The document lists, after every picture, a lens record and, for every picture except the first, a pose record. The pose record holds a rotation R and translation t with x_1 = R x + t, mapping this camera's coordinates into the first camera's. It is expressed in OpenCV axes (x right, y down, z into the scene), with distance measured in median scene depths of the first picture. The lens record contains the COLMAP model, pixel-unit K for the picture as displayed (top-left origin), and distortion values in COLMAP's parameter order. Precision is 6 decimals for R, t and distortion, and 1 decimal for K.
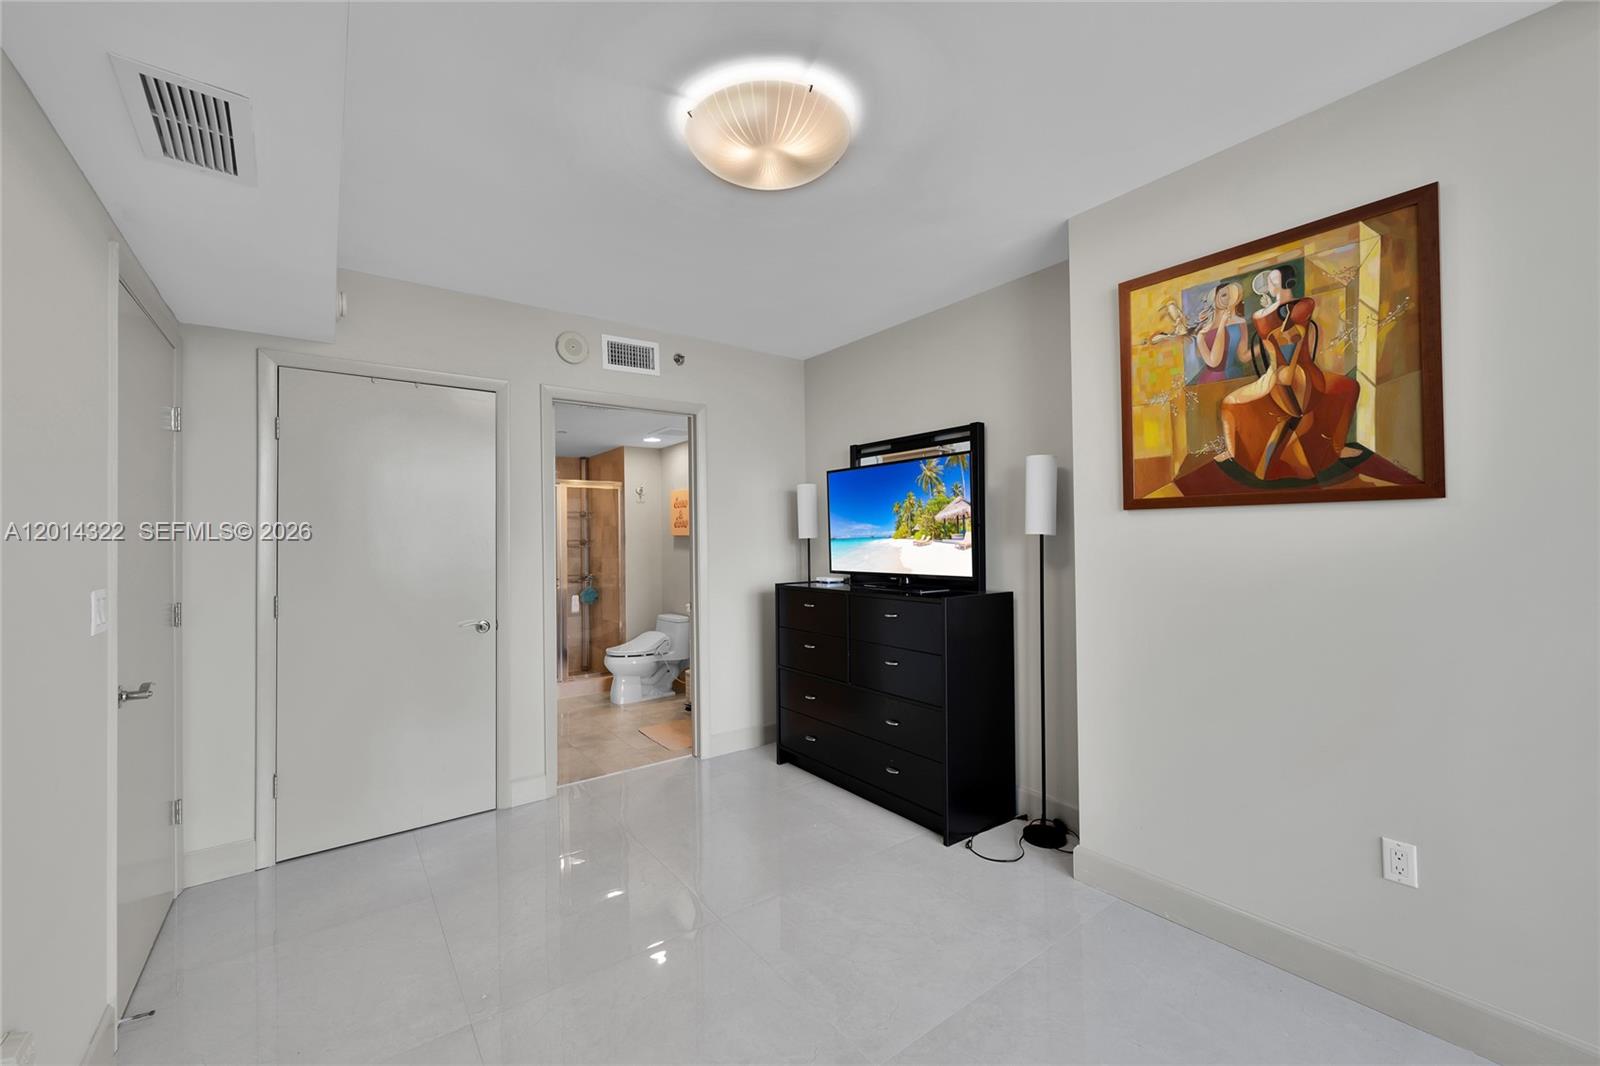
lens RADIAL K [[634.6, 0, 799.6], [0, 634.6, 534.6], [0, 0, 1]] dist [0.000322, 0.000144]
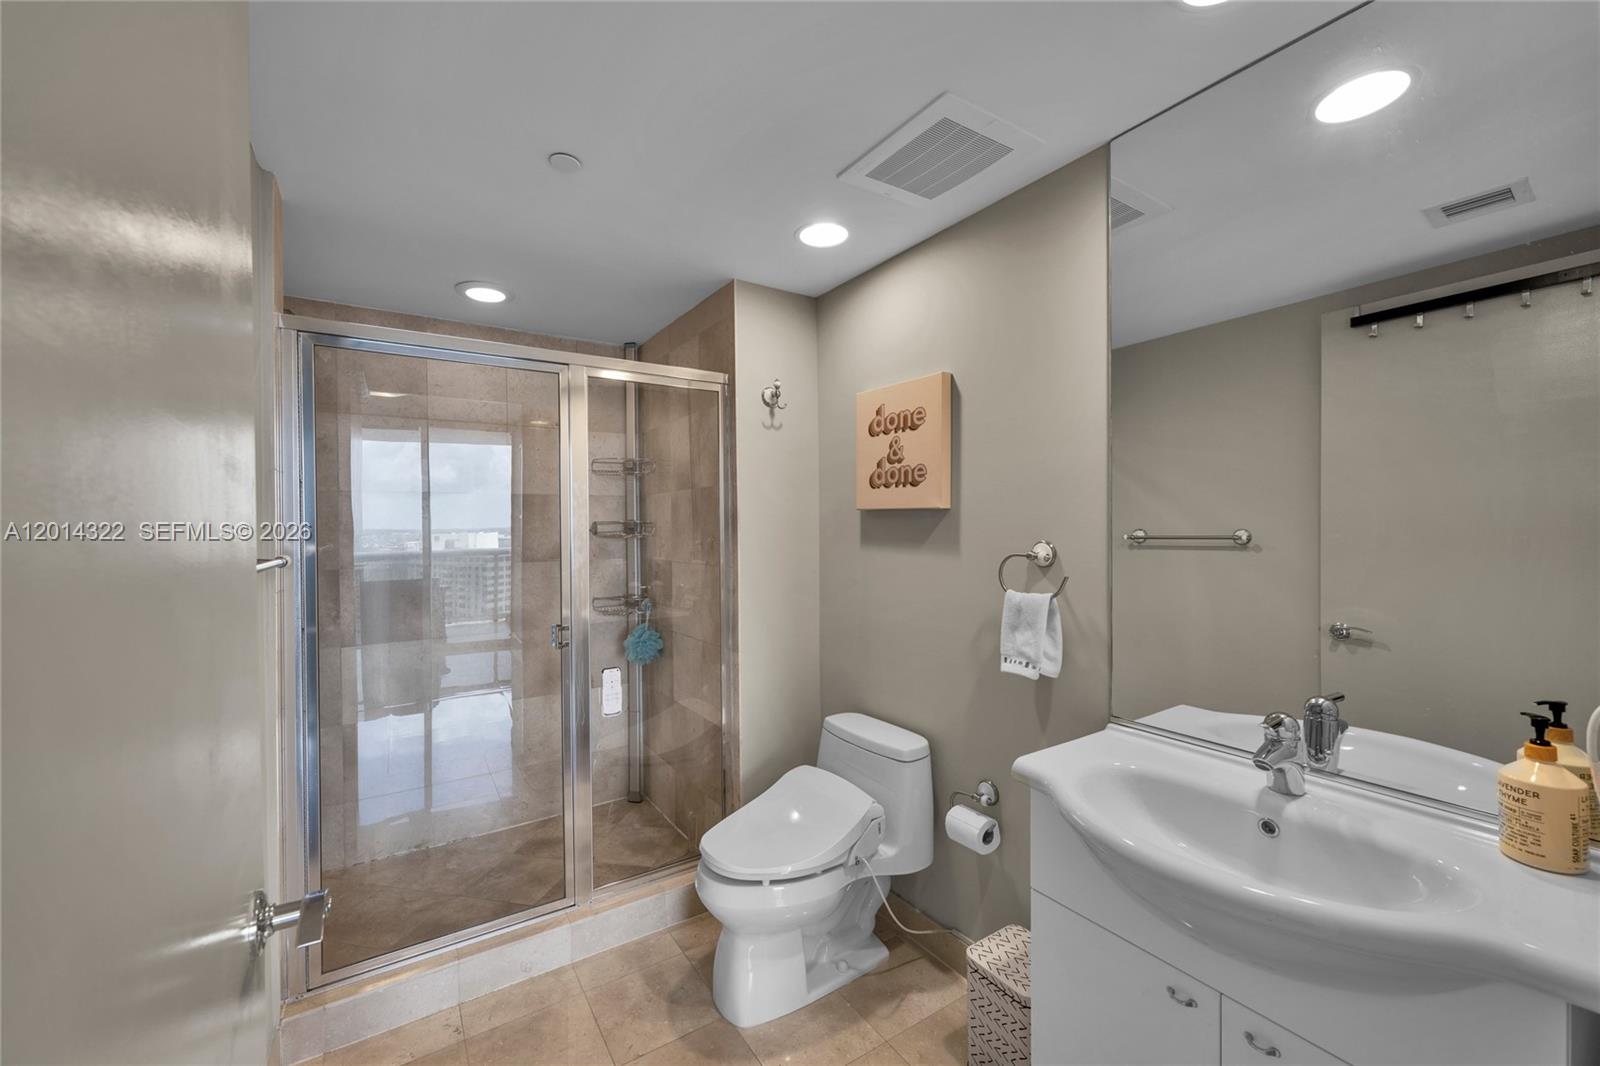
lens RADIAL K [[634.6, 0, 808.7], [0, 634.6, 528.0], [0, 0, 1]] dist [0.000322, 0.000144]
pose [[0.998633, -0.002001, -0.052225, -0.207571], [0.002804, 0.999879, 0.015311, 0.006632], [0.052188, -0.015436, 0.998518, 0.605127]]
